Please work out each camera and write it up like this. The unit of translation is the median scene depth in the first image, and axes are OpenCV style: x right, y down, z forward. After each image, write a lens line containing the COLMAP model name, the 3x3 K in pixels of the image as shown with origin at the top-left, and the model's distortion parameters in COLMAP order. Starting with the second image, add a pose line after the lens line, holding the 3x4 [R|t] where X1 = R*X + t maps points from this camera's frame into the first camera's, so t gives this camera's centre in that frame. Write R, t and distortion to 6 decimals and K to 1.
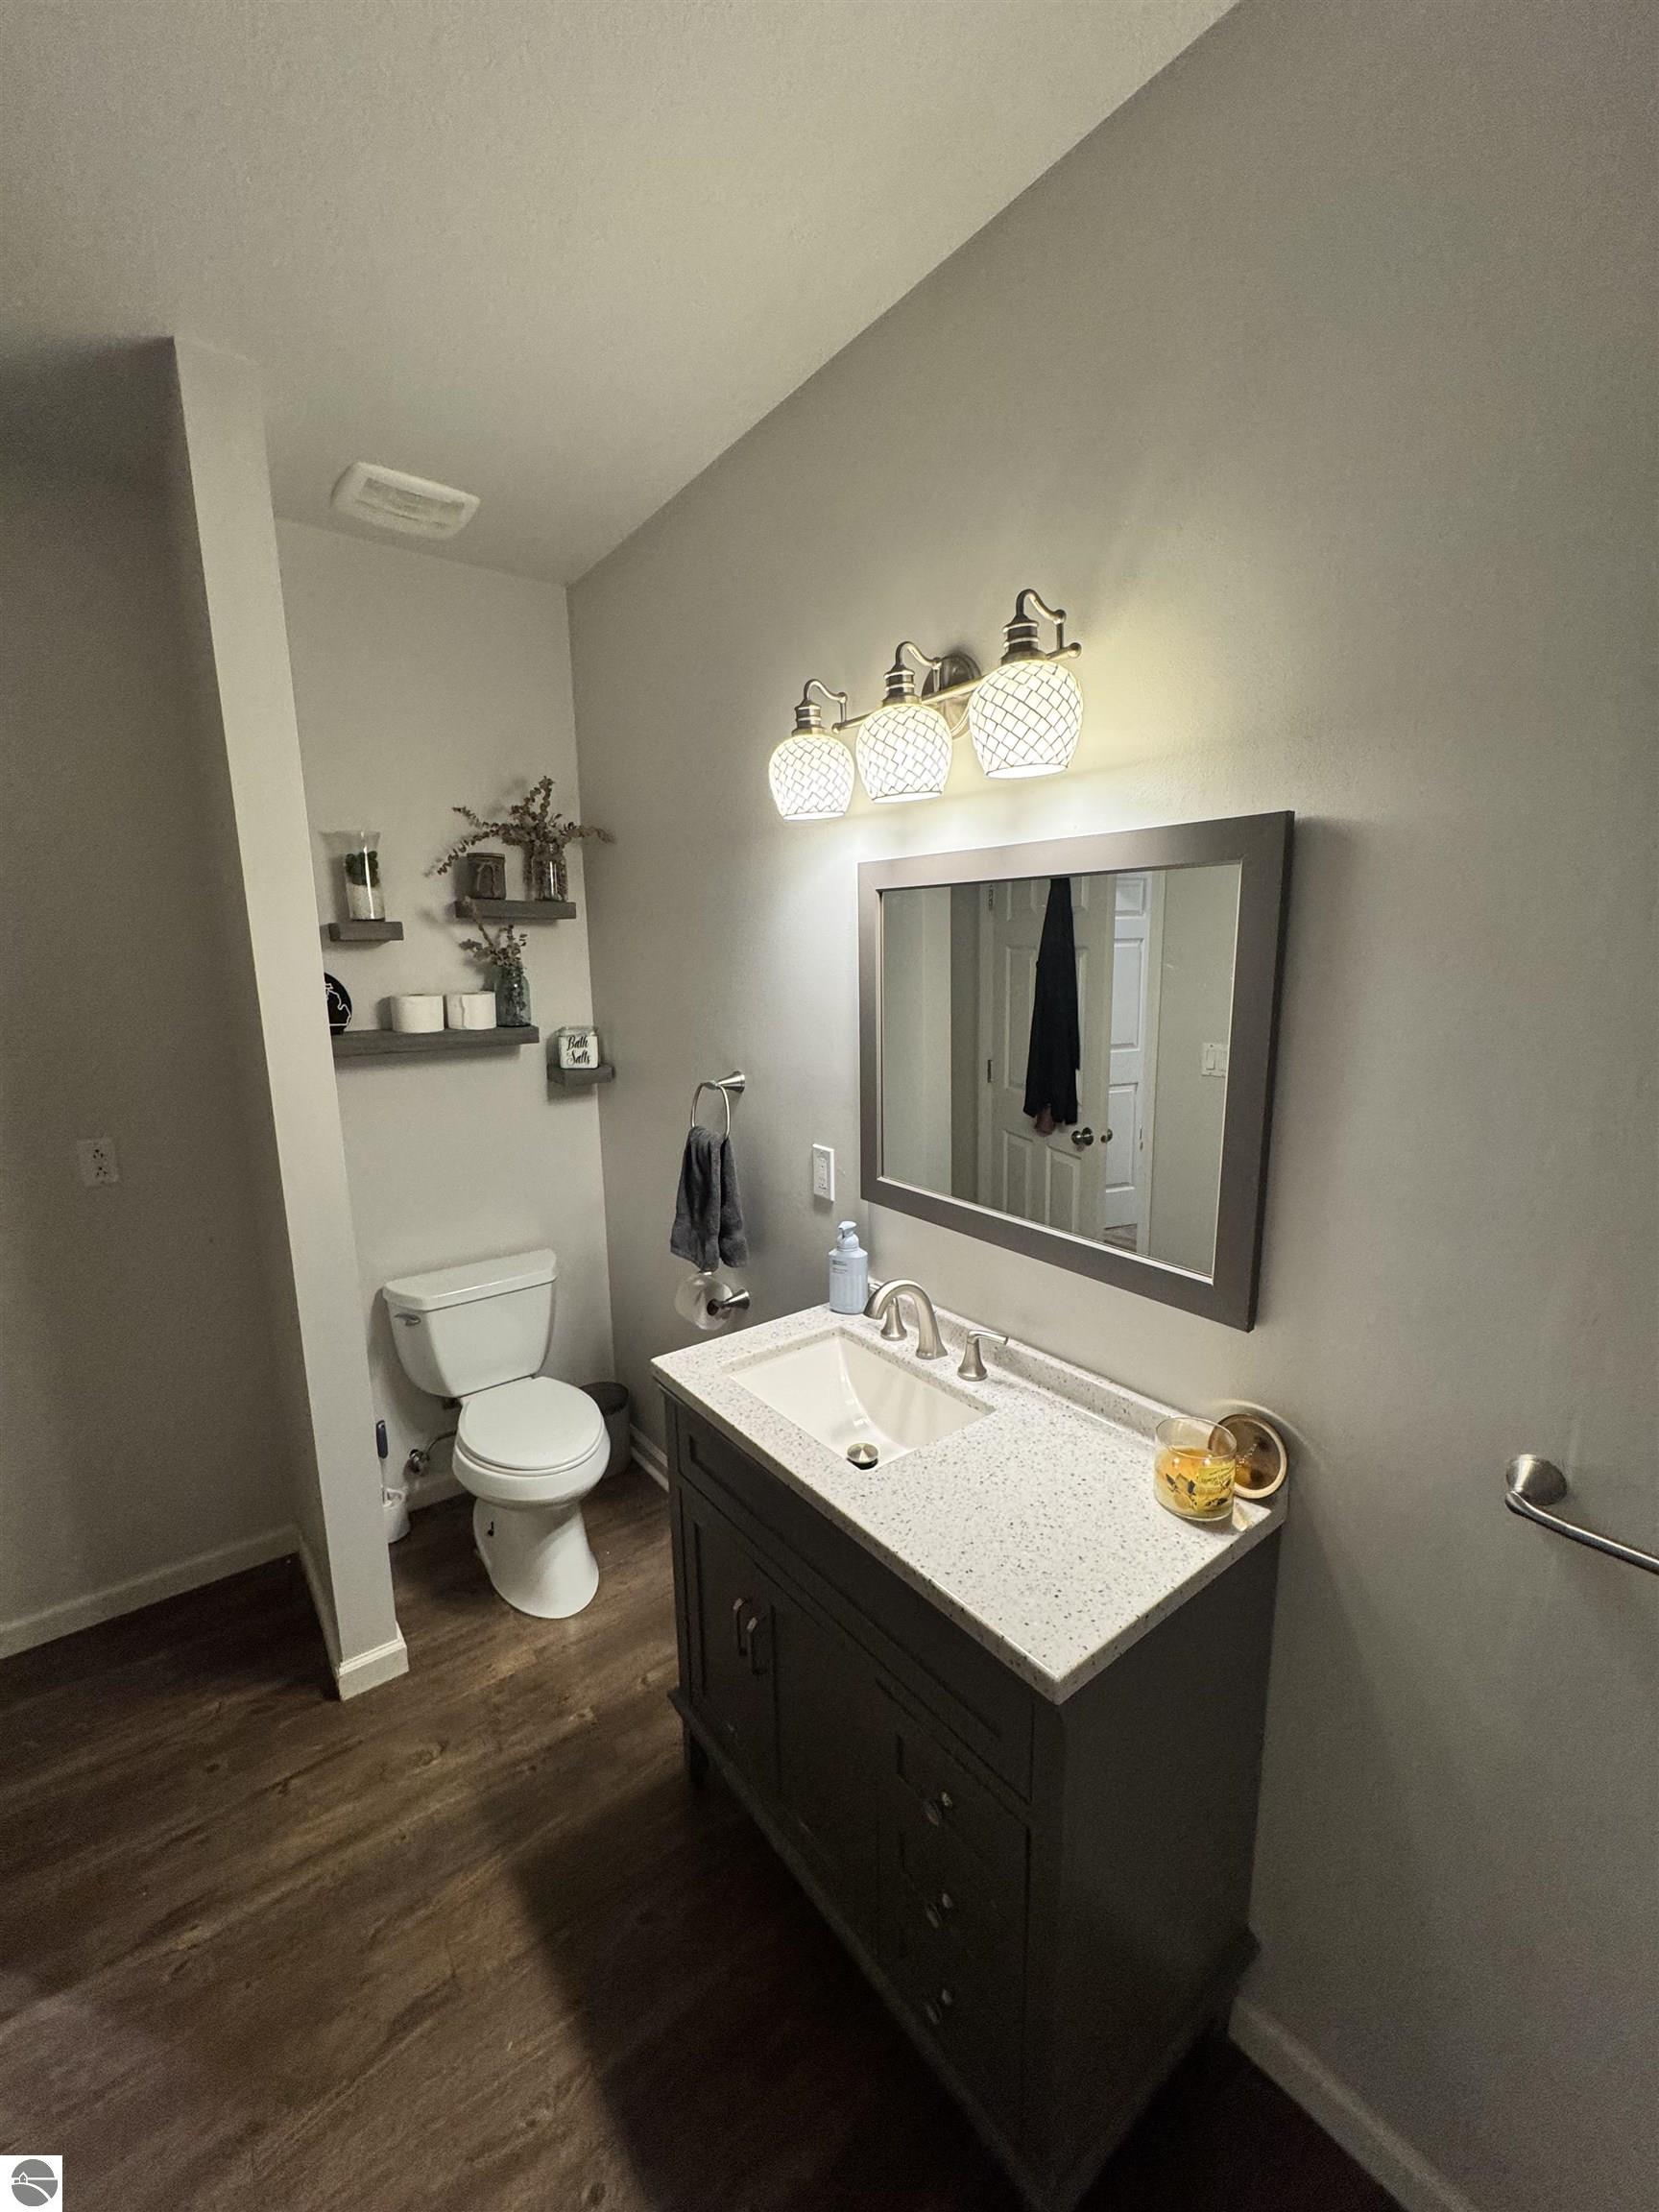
lens RADIAL K [[885.4, 0, 836.6], [0, 885.4, 1115.5], [0, 0, 1]] dist [0.000706, 0.000470]
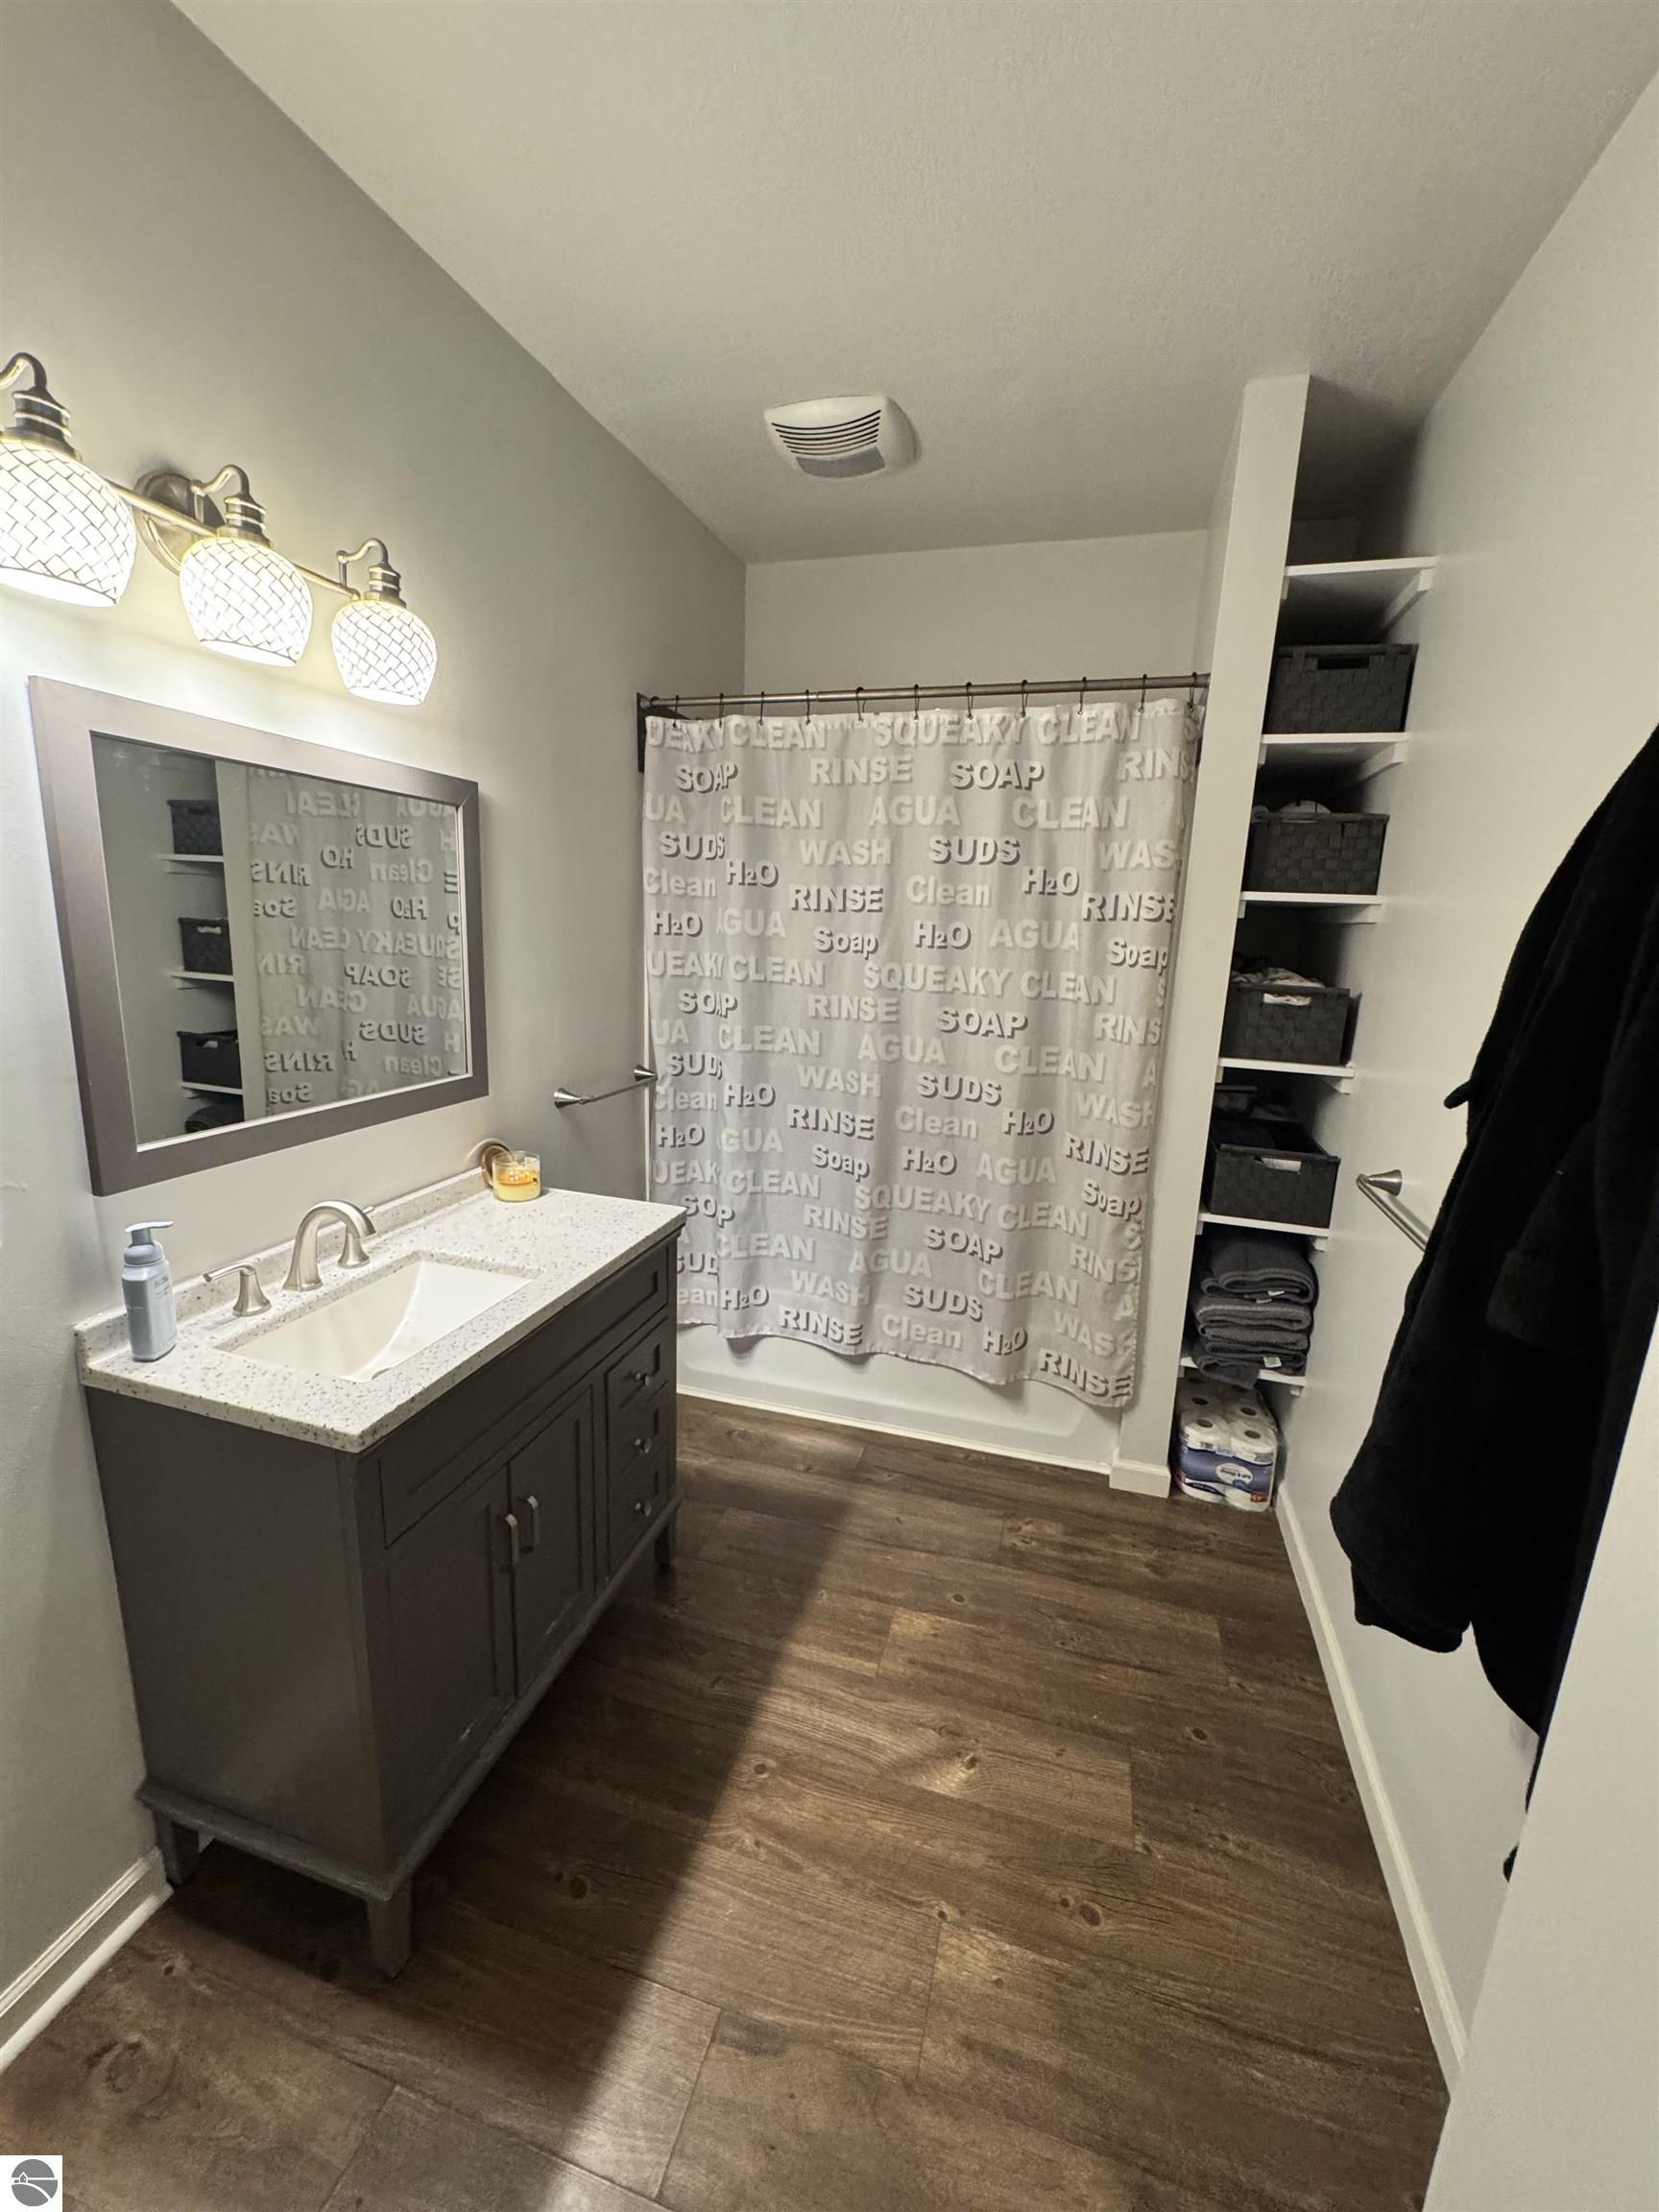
lens RADIAL K [[885.4, 0, 837.5], [0, 885.4, 1098.5], [0, 0, 1]] dist [0.000706, 0.000470]
pose [[-0.583029, -0.187086, 0.790617, -1.043857], [0.110901, 0.945691, 0.305564, -0.155245], [-0.804846, 0.265833, -0.530617, 1.146751]]
